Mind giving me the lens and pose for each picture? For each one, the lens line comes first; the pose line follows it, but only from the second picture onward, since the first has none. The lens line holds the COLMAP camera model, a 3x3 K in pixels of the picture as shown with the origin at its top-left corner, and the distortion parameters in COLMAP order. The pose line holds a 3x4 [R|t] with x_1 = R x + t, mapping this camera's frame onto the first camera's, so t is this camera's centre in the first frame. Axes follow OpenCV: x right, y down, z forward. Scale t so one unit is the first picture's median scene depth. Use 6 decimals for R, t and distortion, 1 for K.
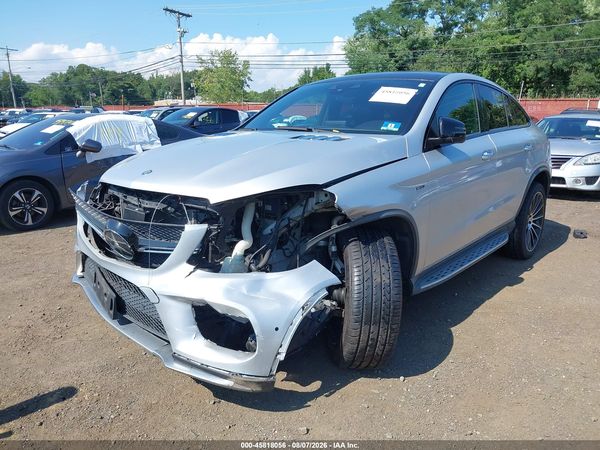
lens RADIAL K [[524.7, 0, 299.0], [0, 524.7, 163.7], [0, 0, 1]] dist [0.013135, 0.018690]
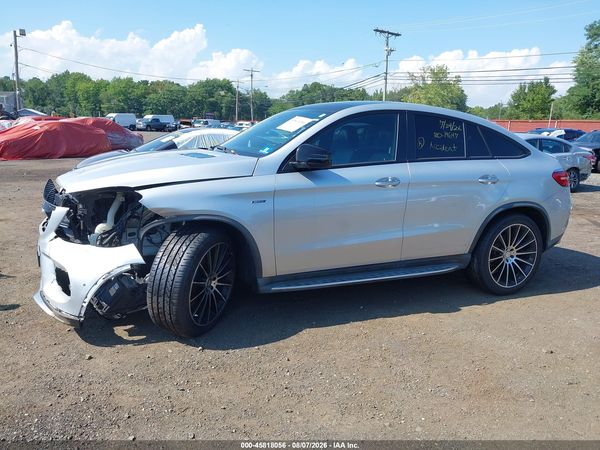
lens RADIAL K [[524.7, 0, 299.0], [0, 524.7, 163.7], [0, 0, 1]] dist [0.013135, 0.018690]
pose [[0.883494, 0.059676, -0.464626, 0.118240], [-0.071503, 0.997409, -0.007858, -0.004846], [0.462954, 0.040165, 0.885472, -0.002001]]
